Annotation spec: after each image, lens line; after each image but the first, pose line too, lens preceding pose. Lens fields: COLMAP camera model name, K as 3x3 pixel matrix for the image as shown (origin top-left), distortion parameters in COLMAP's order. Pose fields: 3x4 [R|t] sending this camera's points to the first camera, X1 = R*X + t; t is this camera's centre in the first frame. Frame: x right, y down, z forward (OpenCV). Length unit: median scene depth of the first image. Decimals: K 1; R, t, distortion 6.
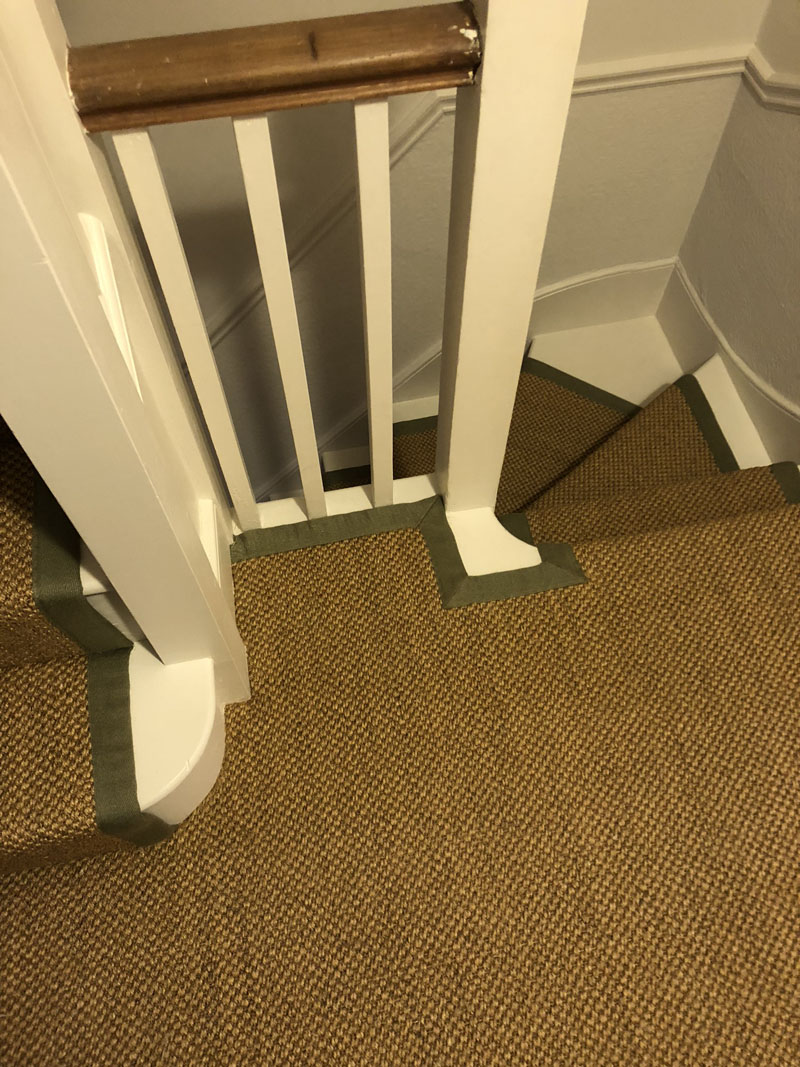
lens RADIAL K [[861.4, 0, 401.7], [0, 861.4, 534.5], [0, 0, 1]] dist [0.043587, -0.056301]
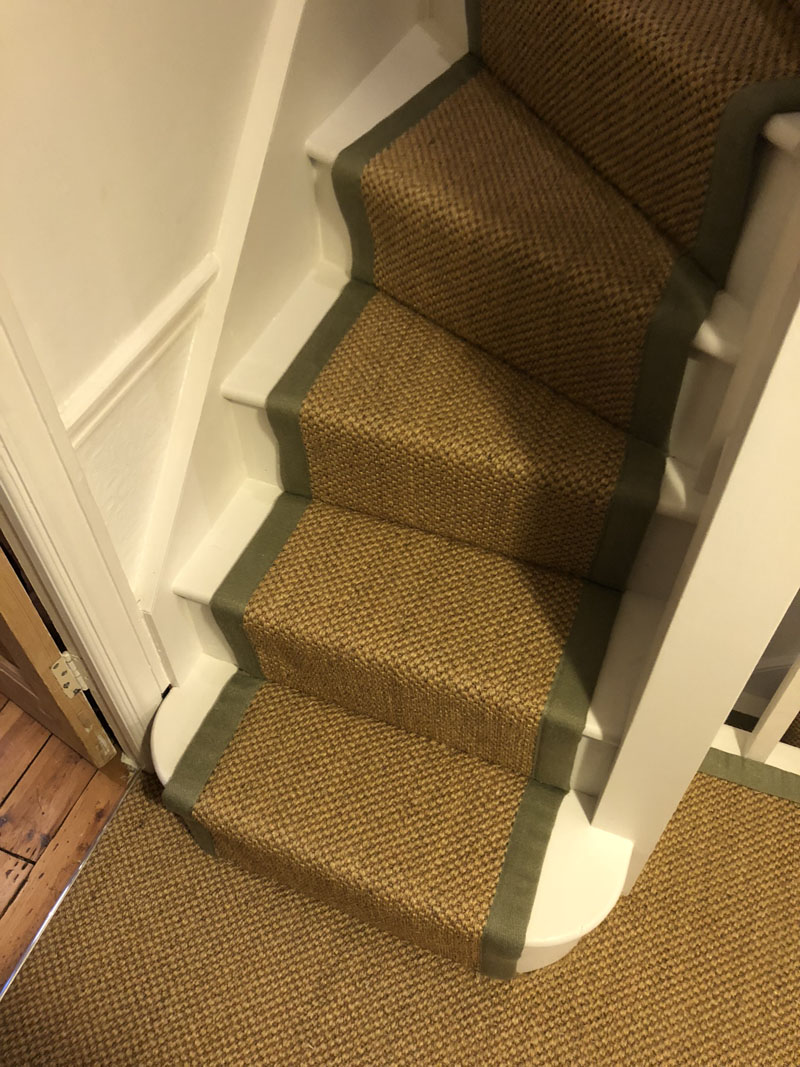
lens RADIAL K [[861.4, 0, 393.2], [0, 861.4, 537.1], [0, 0, 1]] dist [0.043587, -0.056301]
pose [[0.833288, 0.408614, -0.372378, -0.223639], [-0.472889, 0.875739, -0.097250, 0.061545], [0.286368, 0.257130, 0.922972, -0.106591]]
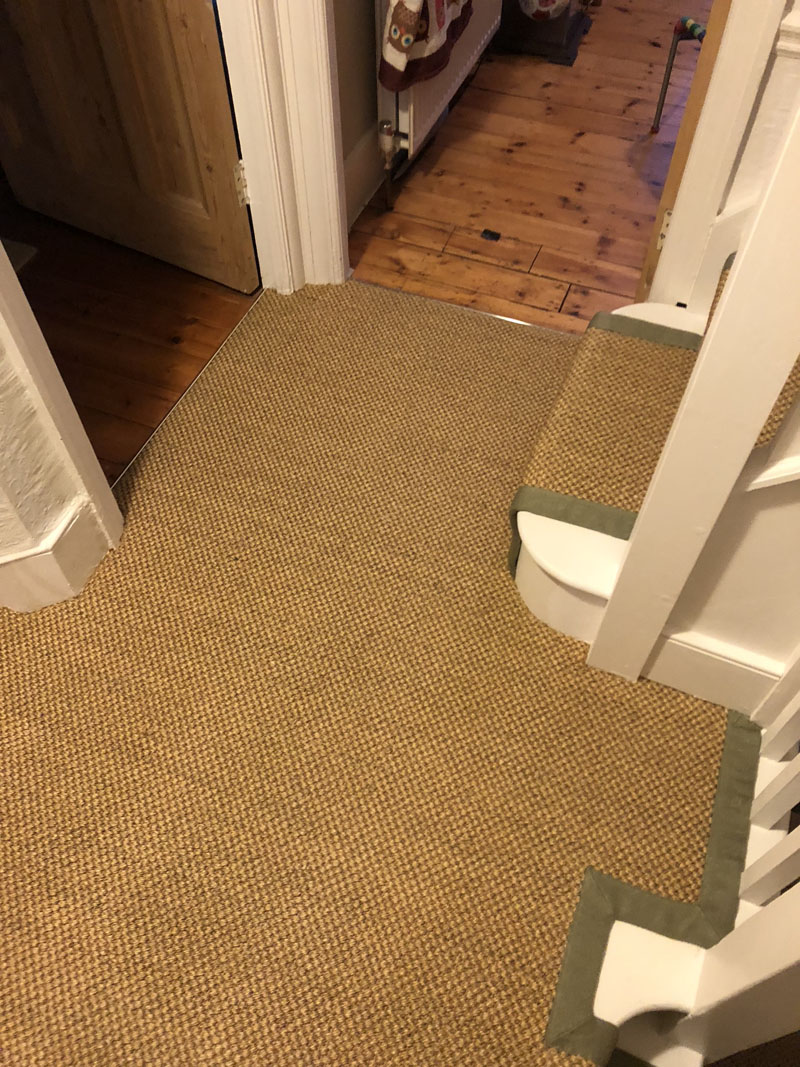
lens RADIAL K [[861.4, 0, 404.9], [0, 861.4, 531.1], [0, 0, 1]] dist [0.043587, -0.056301]
pose [[-0.544331, 0.681256, -0.489484, 0.435232], [-0.730949, -0.098882, 0.675230, -0.427790], [0.411604, 0.725336, 0.551788, 0.182577]]
